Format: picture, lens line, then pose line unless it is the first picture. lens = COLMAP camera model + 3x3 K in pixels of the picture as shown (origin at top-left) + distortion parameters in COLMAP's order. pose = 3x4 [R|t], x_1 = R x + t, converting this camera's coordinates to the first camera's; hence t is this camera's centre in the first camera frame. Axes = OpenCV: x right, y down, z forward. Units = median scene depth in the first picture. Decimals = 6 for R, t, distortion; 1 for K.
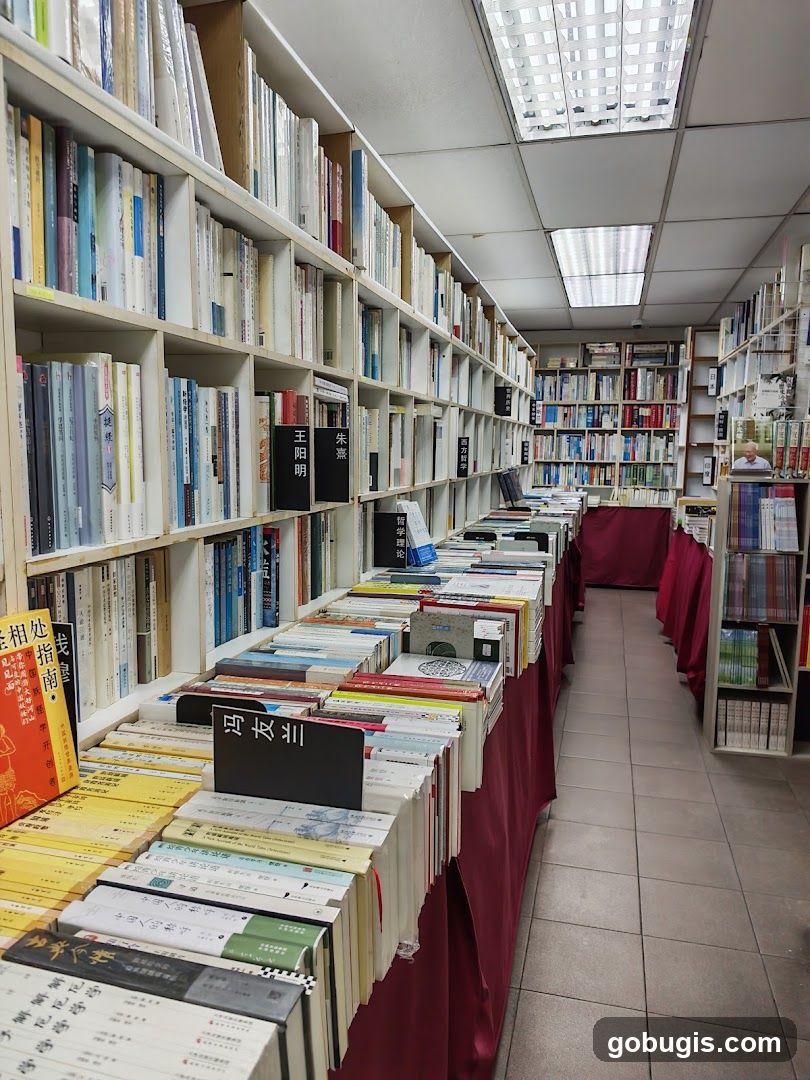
lens RADIAL K [[806.1, 0, 405.0], [0, 806.1, 540.0], [0, 0, 1]] dist [0.041388, -0.057634]
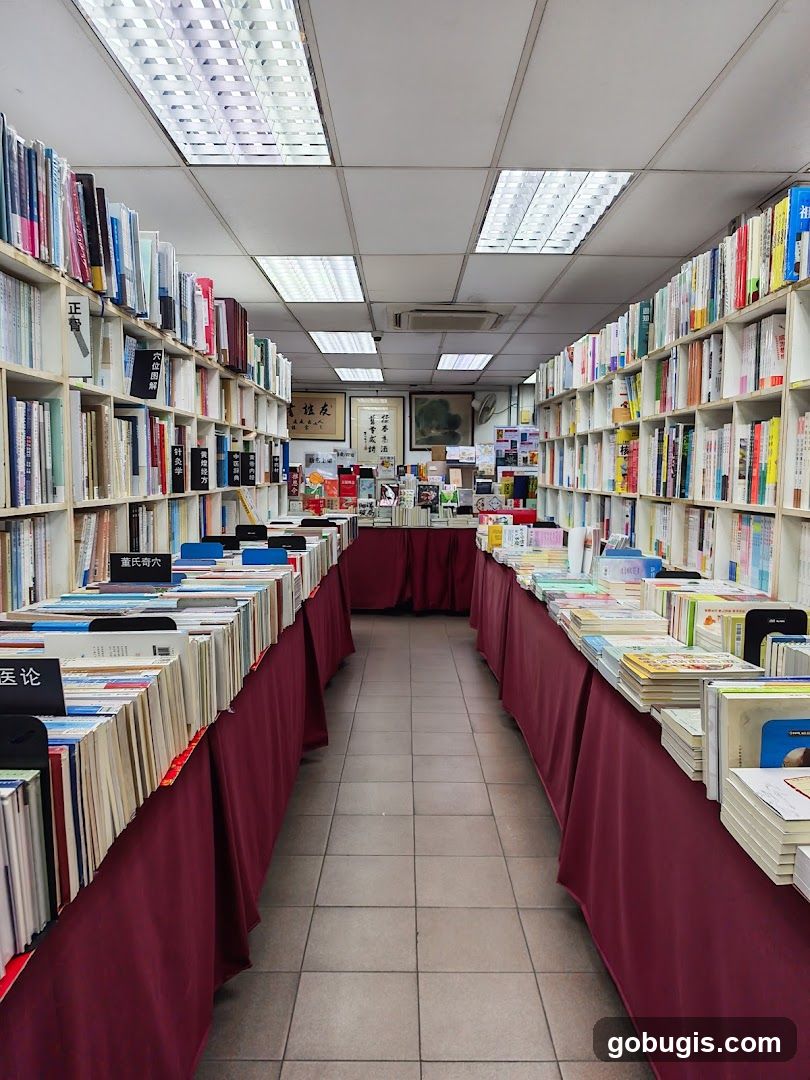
lens RADIAL K [[806.1, 0, 405.0], [0, 806.1, 540.0], [0, 0, 1]] dist [0.041388, -0.057634]
pose [[0.961852, -0.022487, 0.272646, -0.153427], [0.030104, 0.999264, -0.023786, 0.091413], [-0.271911, 0.031087, 0.961820, -0.679539]]
